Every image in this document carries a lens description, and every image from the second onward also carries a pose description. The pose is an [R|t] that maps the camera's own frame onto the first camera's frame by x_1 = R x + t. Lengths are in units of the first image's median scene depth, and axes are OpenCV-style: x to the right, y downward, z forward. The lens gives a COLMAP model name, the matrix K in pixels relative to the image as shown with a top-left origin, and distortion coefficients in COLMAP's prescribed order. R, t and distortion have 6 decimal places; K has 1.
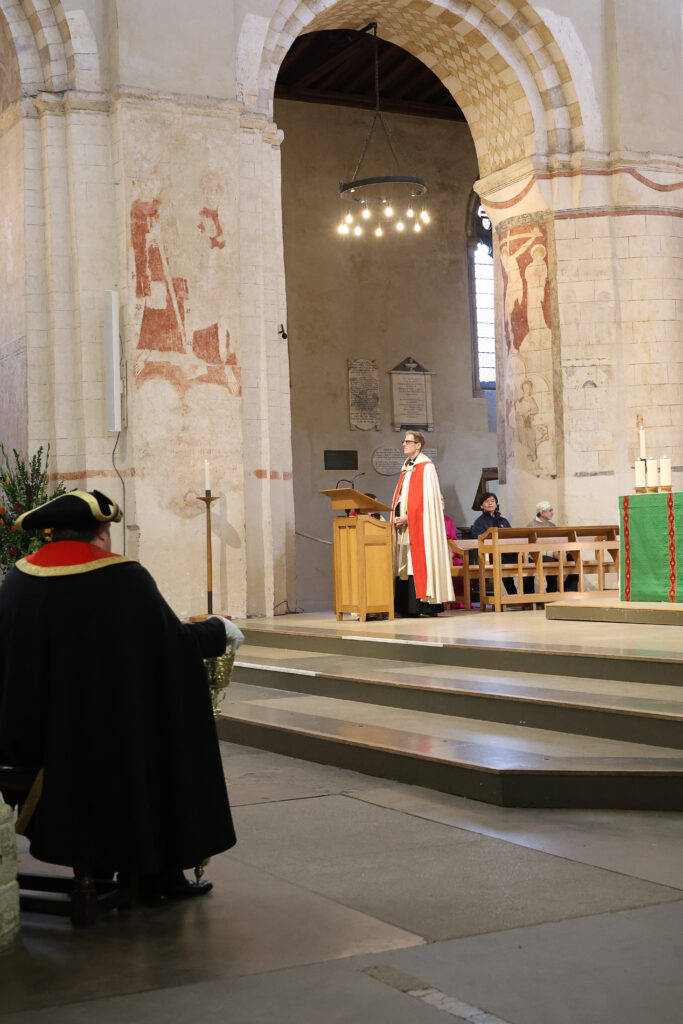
lens RADIAL K [[1539.6, 0, 343.0], [0, 1539.6, 508.9], [0, 0, 1]] dist [-0.022919, 0.000000]
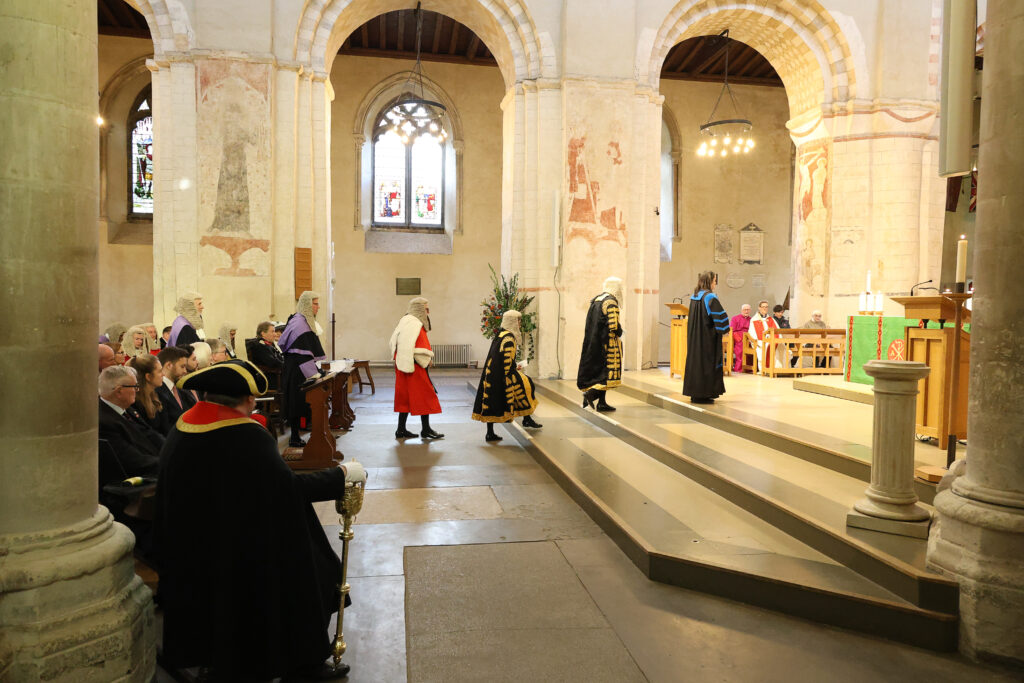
lens RADIAL K [[711.9, 0, 513.0], [0, 711.9, 341.0], [0, 0, 1]] dist [0.011677, -0.000653]
pose [[0.947978, 0.057381, -0.313123, 0.069771], [-0.034064, 0.996257, 0.079442, -0.024659], [0.316509, -0.064643, 0.946384, 0.153188]]
